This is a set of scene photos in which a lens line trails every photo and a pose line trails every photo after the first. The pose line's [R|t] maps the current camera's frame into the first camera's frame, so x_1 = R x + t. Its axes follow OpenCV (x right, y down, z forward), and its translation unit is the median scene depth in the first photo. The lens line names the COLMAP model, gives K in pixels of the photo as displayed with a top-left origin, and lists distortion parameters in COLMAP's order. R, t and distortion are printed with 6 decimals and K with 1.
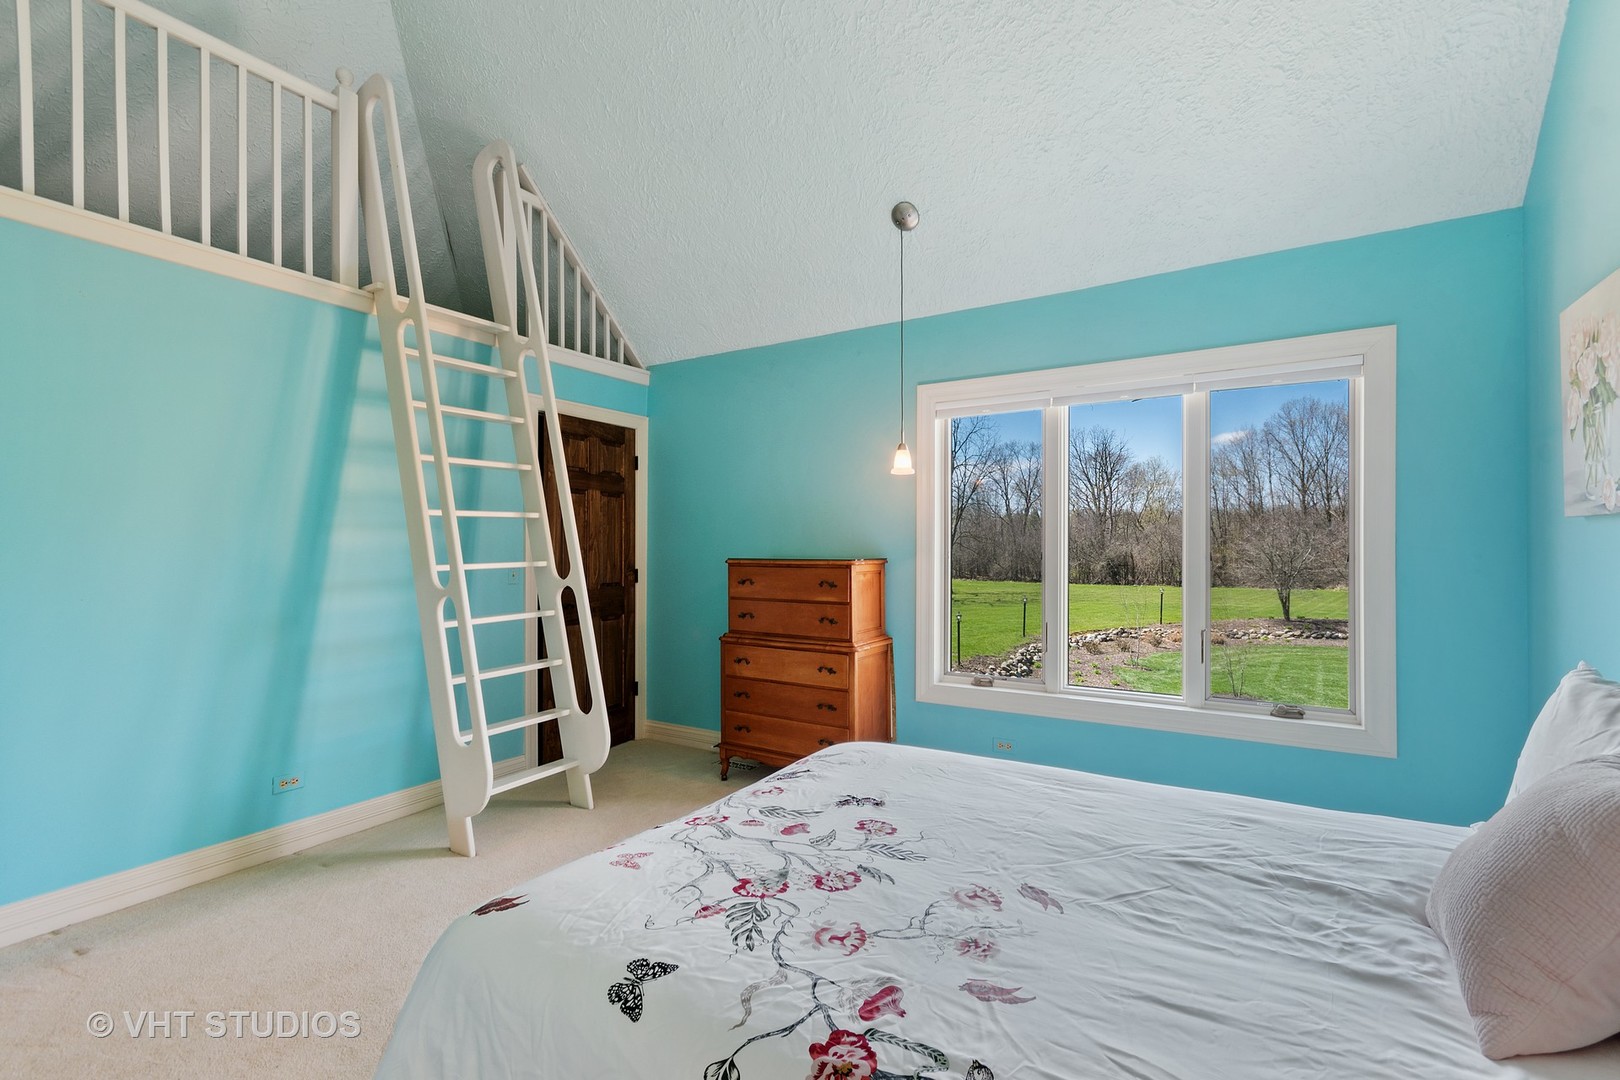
lens RADIAL K [[711.1, 0, 815.6], [0, 711.1, 546.1], [0, 0, 1]] dist [0.000572, 0.000124]
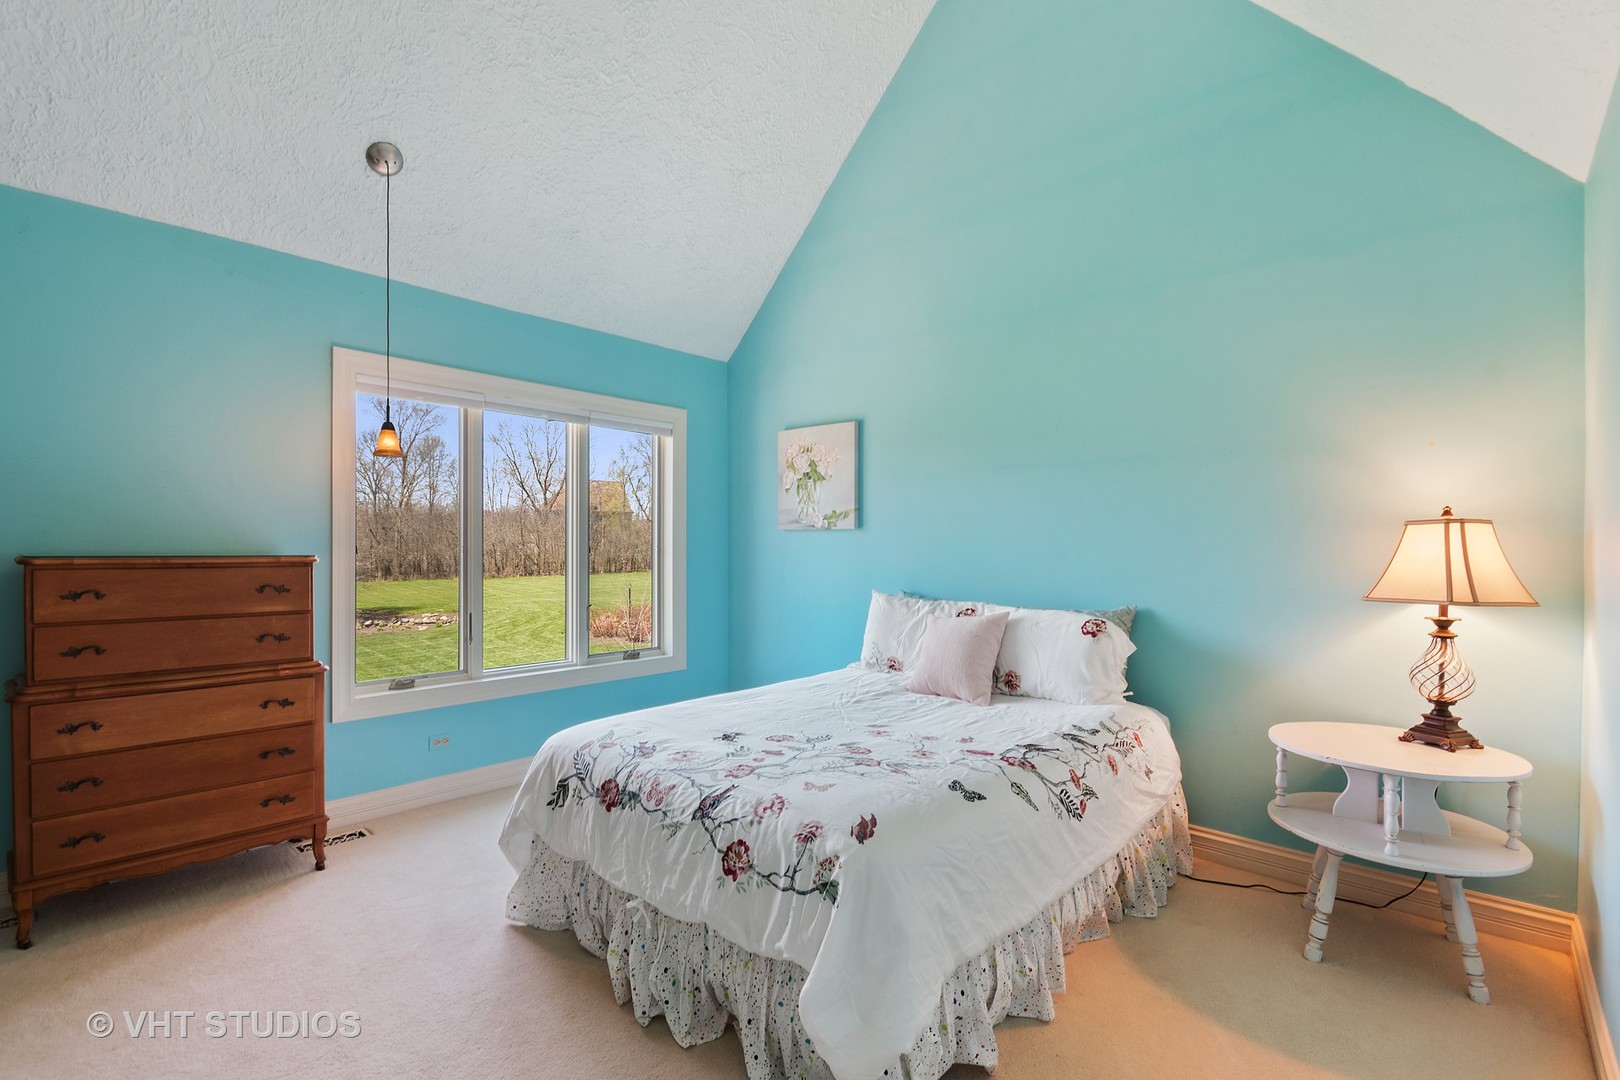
lens RADIAL K [[732.4, 0, 798.8], [0, 732.4, 546.6], [0, 0, 1]] dist [0.001688, -0.005770]
pose [[0.193872, -0.001140, 0.981026, -1.092433], [-0.010617, 0.999938, 0.003260, 0.002347], [-0.980969, -0.011048, 0.193847, 0.545722]]
